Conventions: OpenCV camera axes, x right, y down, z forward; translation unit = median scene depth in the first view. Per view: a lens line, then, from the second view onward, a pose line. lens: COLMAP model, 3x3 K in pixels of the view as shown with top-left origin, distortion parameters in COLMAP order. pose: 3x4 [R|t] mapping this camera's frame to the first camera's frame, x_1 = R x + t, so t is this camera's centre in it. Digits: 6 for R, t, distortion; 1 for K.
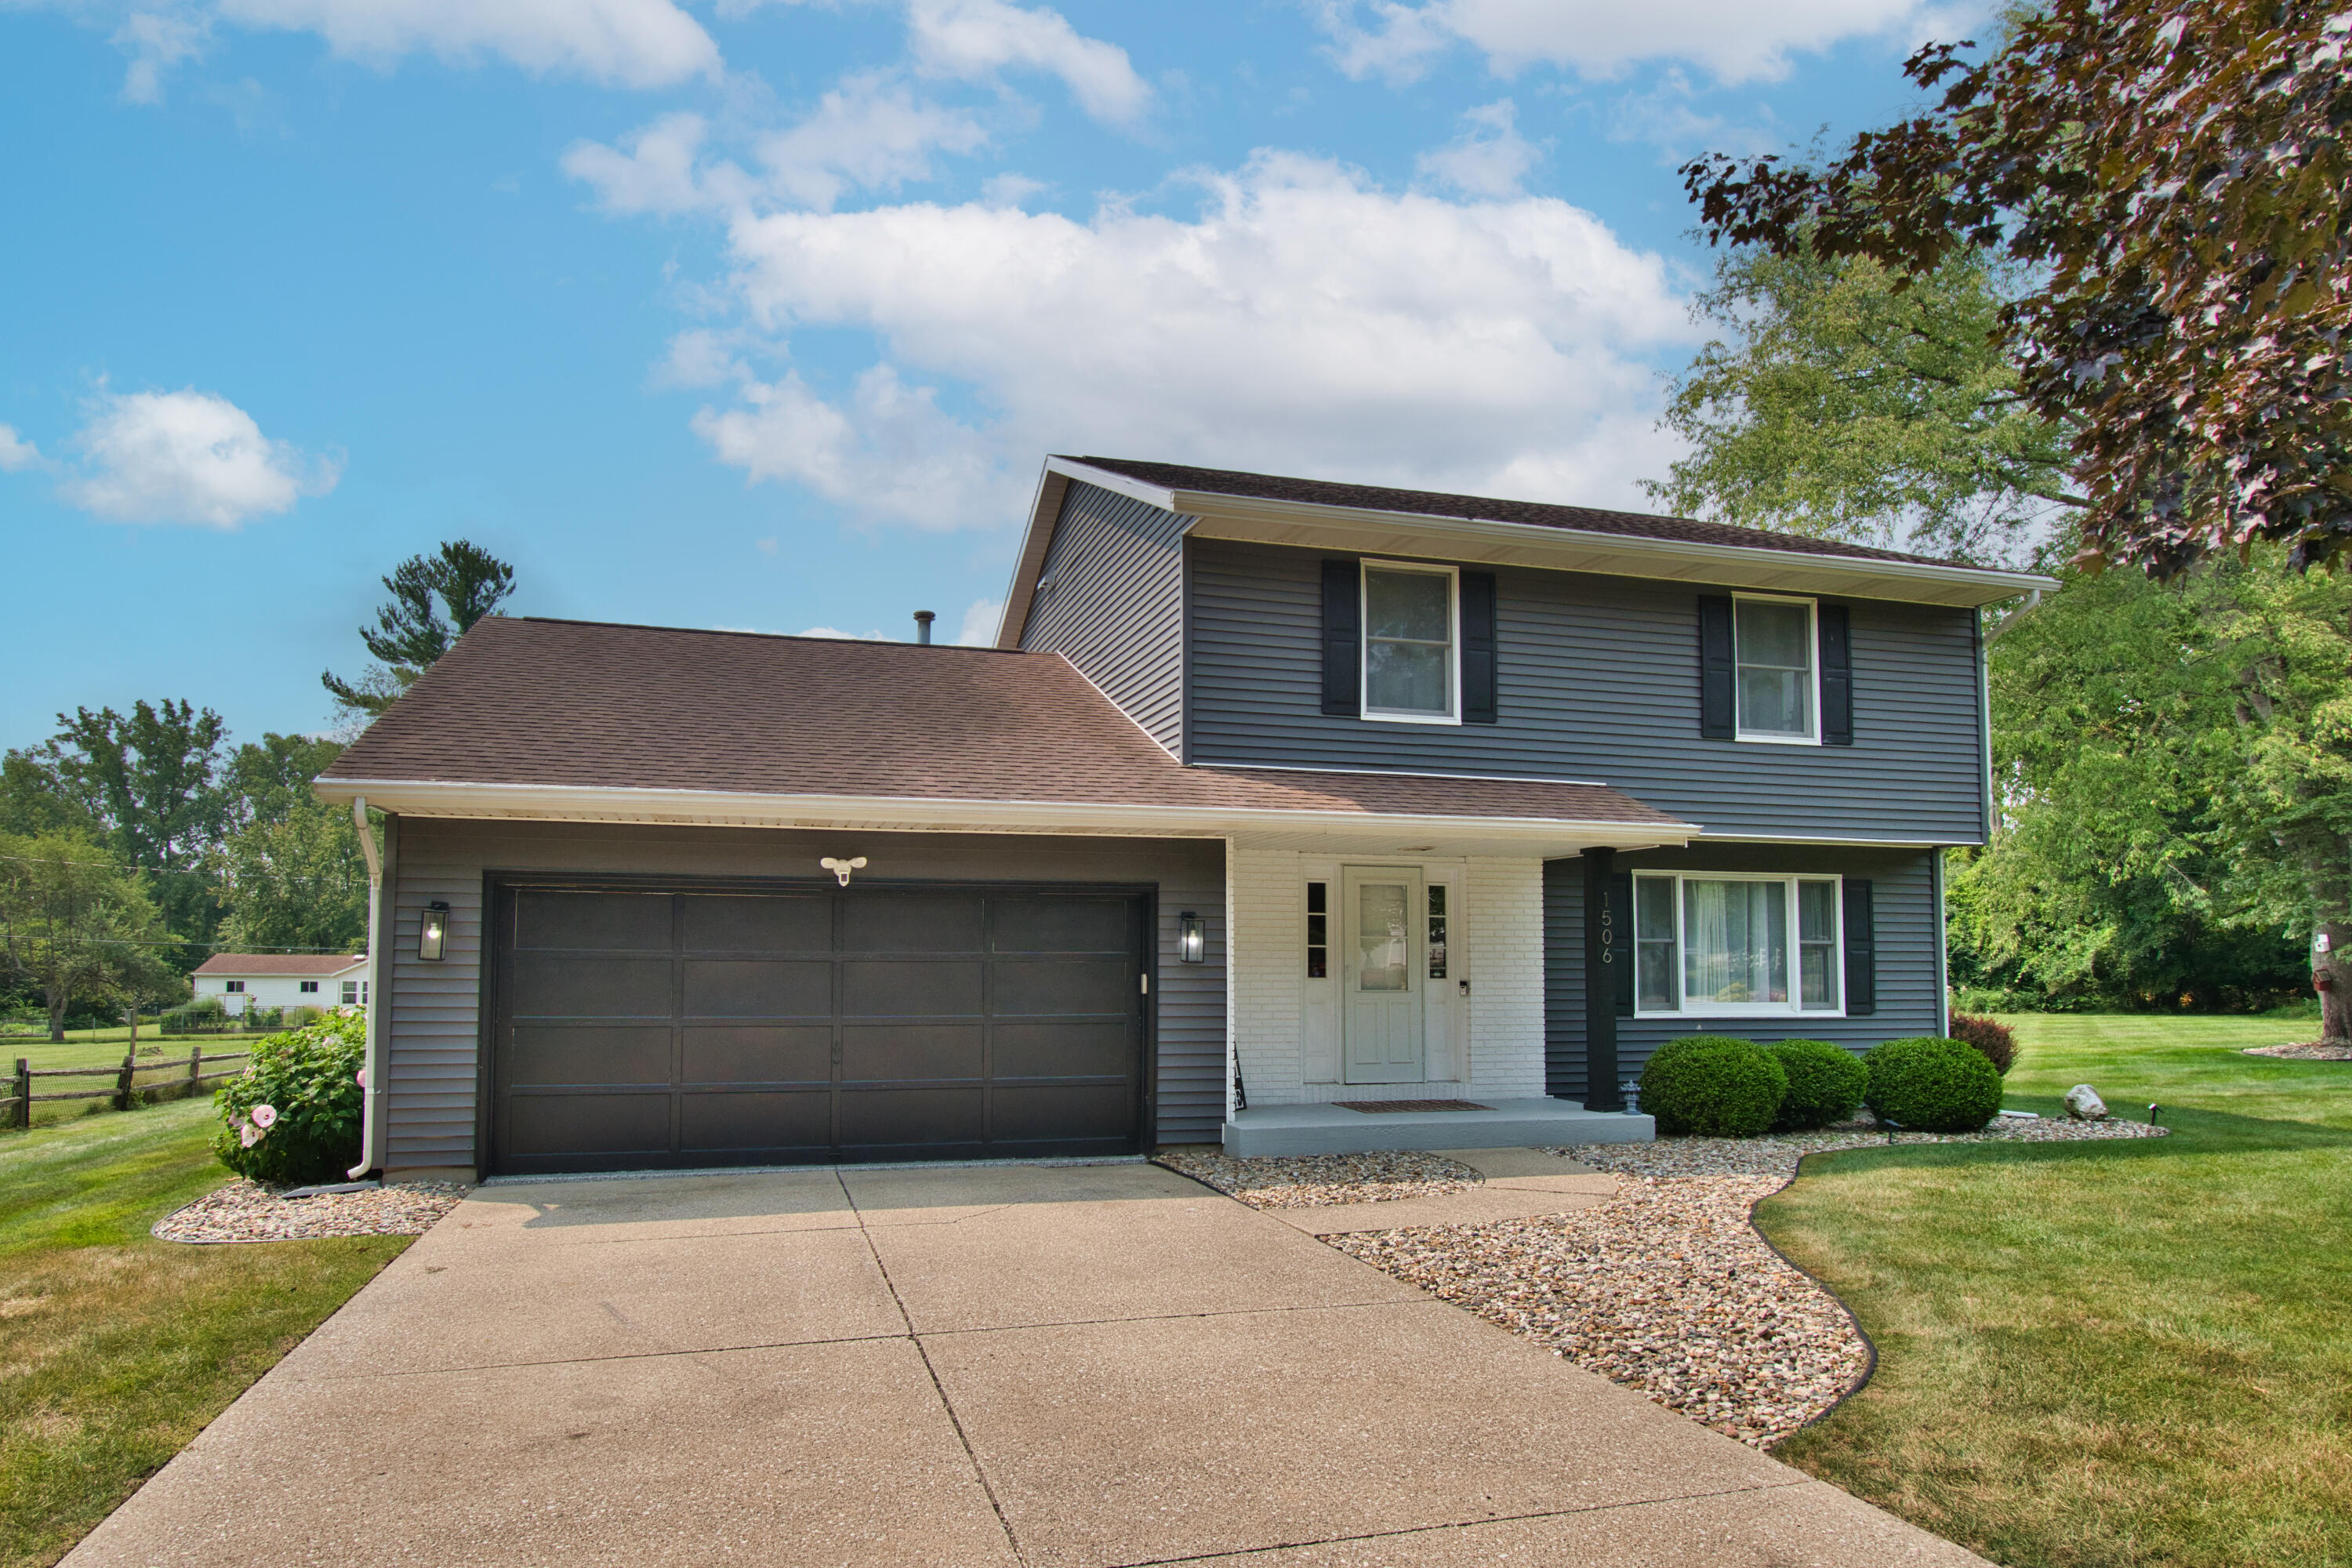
lens RADIAL K [[1439.5, 0, 1134.1], [0, 1439.5, 849.5], [0, 0, 1]] dist [-0.003263, -0.002013]
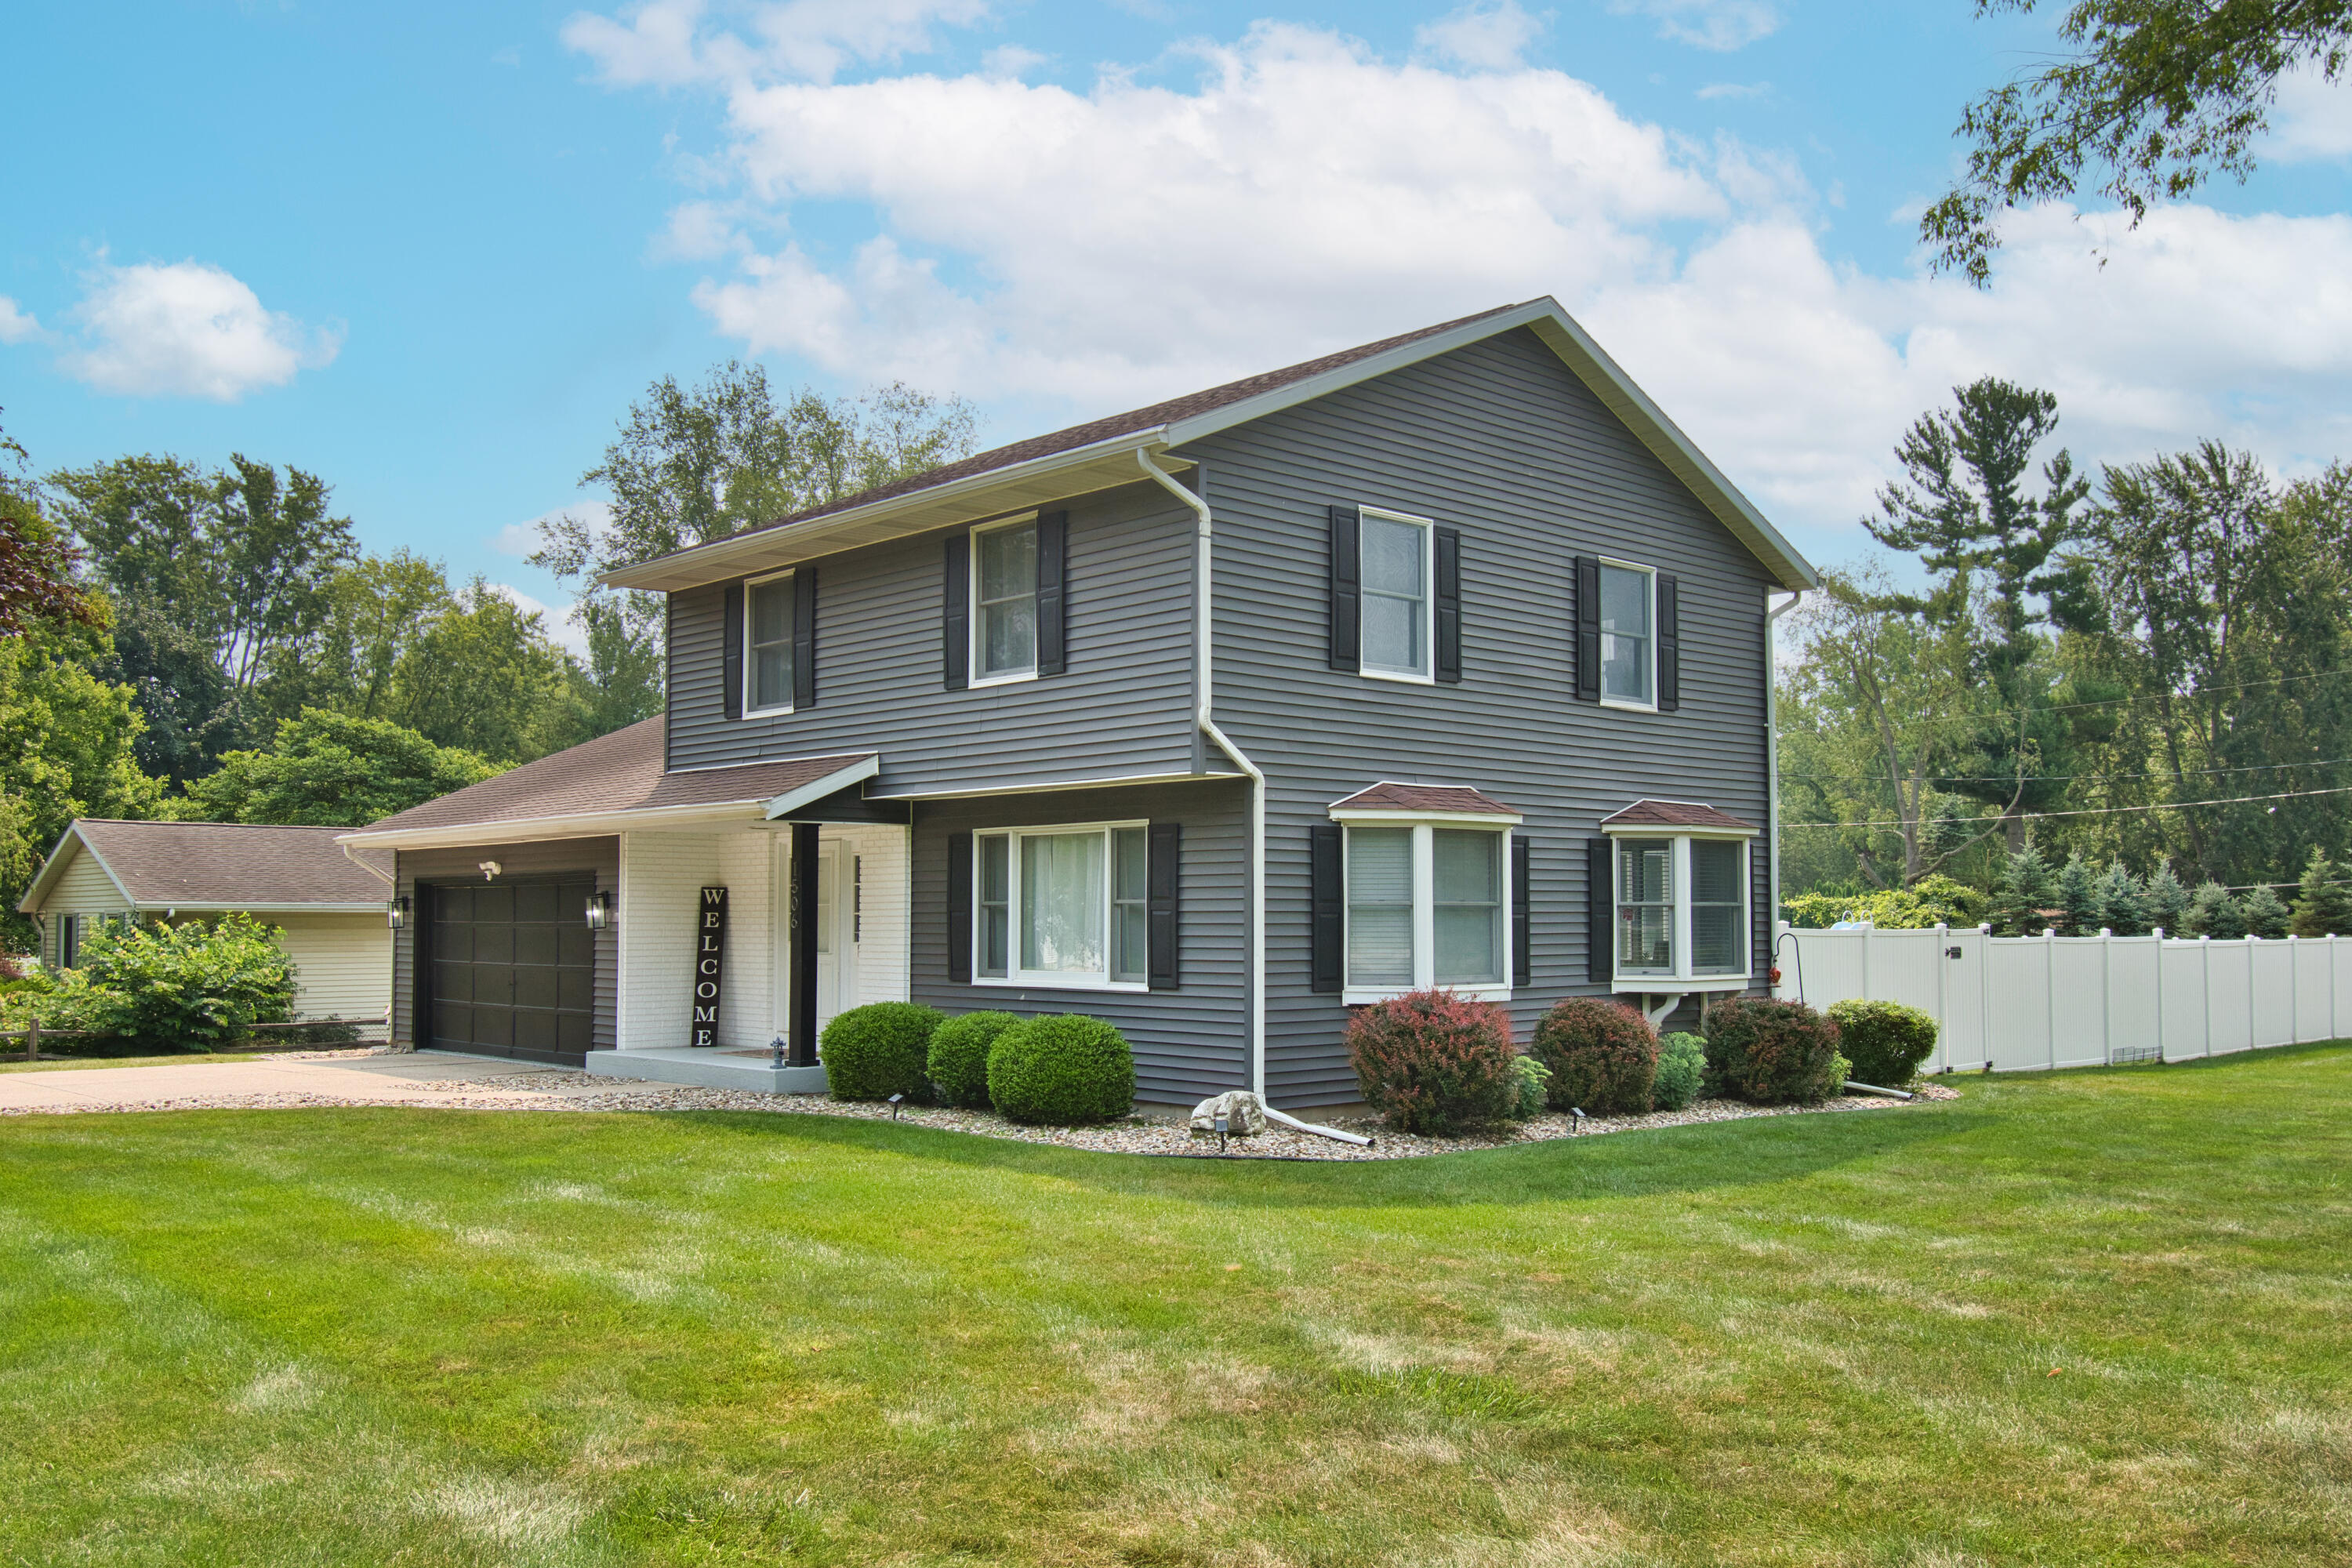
lens RADIAL K [[1977.4, 0, 1180.7], [0, 1977.4, 805.3], [0, 0, 1]] dist [-0.001450, -0.003628]
pose [[0.459825, -0.058179, -0.886102, 1.678665], [0.070971, 0.997067, -0.028636, 0.047995], [0.885169, -0.049720, 0.462605, 0.548127]]
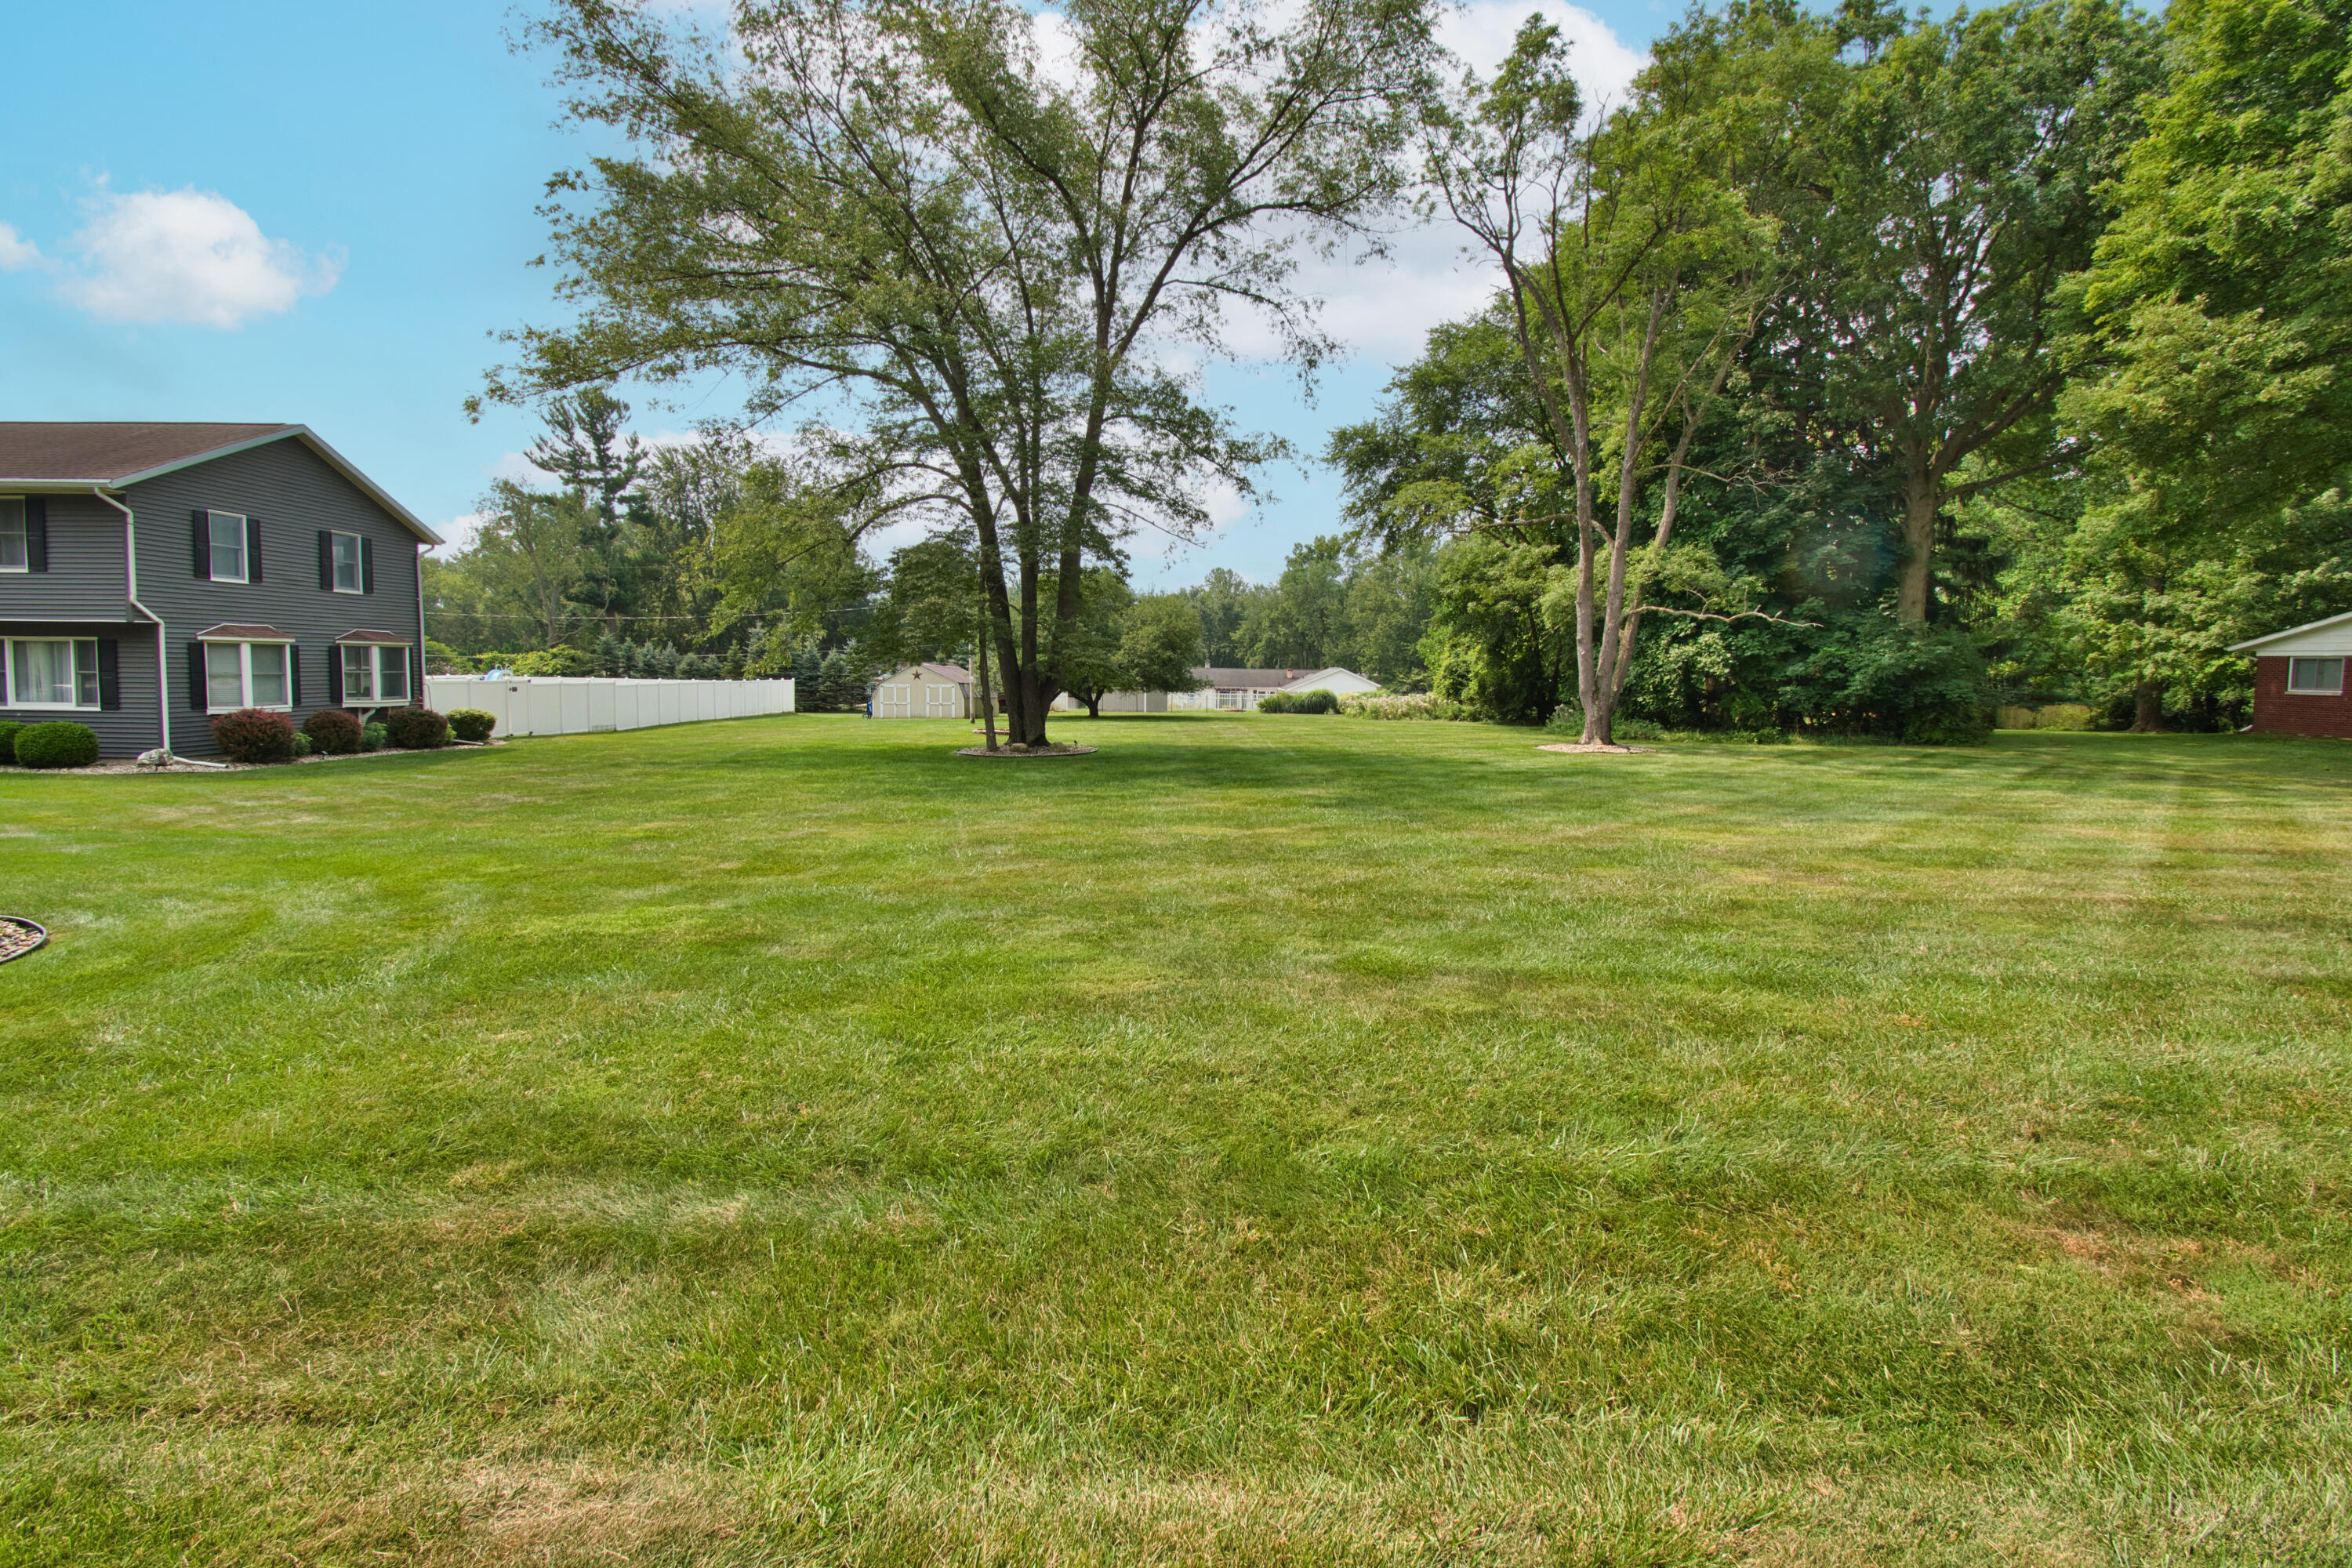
lens RADIAL K [[1064.5, 0, 1183.4], [0, 1064.5, 751.8], [0, 0, 1]] dist [0.020027, -0.025354]
pose [[0.972697, 0.028346, -0.230342, 2.490055], [0.006434, 0.988838, 0.148857, -0.035627], [0.231990, -0.146275, 0.961657, -0.049057]]
